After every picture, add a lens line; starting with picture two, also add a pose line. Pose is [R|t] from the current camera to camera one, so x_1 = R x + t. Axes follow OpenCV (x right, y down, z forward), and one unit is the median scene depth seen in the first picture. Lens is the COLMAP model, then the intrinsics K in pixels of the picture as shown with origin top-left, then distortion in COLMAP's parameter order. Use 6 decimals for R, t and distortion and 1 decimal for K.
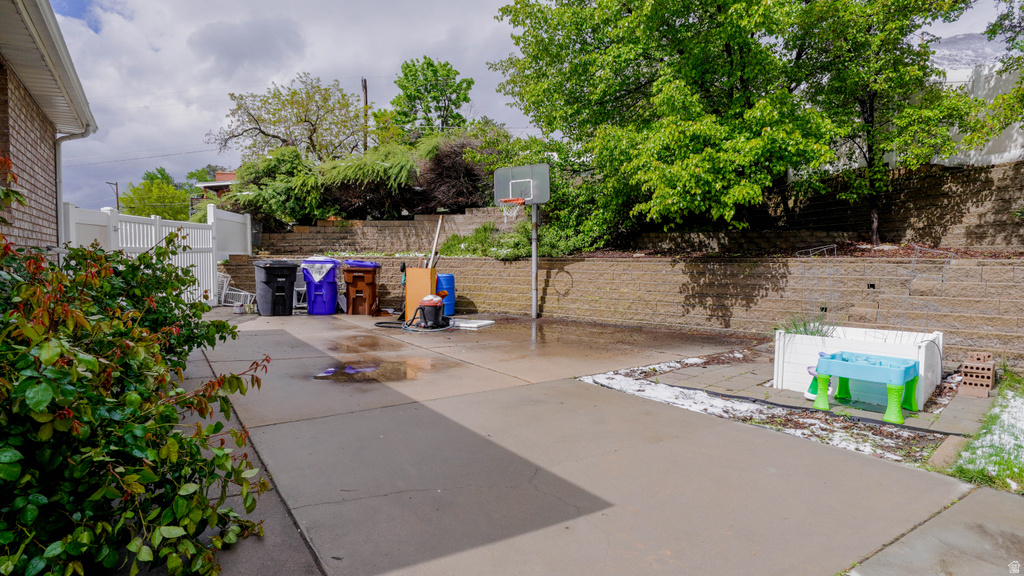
lens RADIAL K [[550.9, 0, 508.3], [0, 550.9, 294.2], [0, 0, 1]] dist [-0.037332, 0.005512]
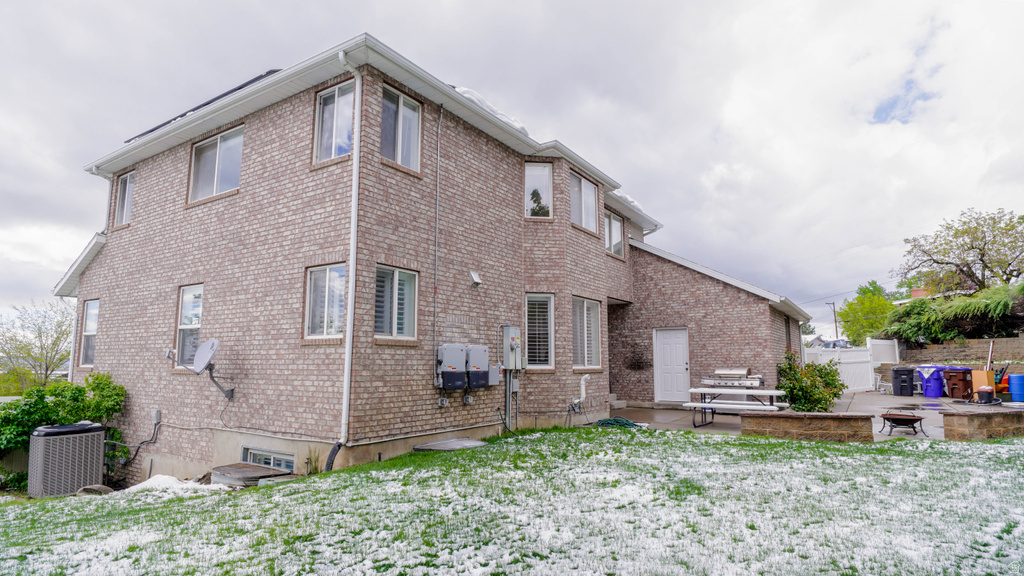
lens RADIAL K [[550.9, 0, 511.3], [0, 550.9, 291.8], [0, 0, 1]] dist [-0.037332, 0.005512]
pose [[0.393753, -0.126586, -0.910459, 0.622897], [-0.055390, 0.985405, -0.160961, 0.047621], [0.917546, 0.113810, 0.380994, -0.783027]]
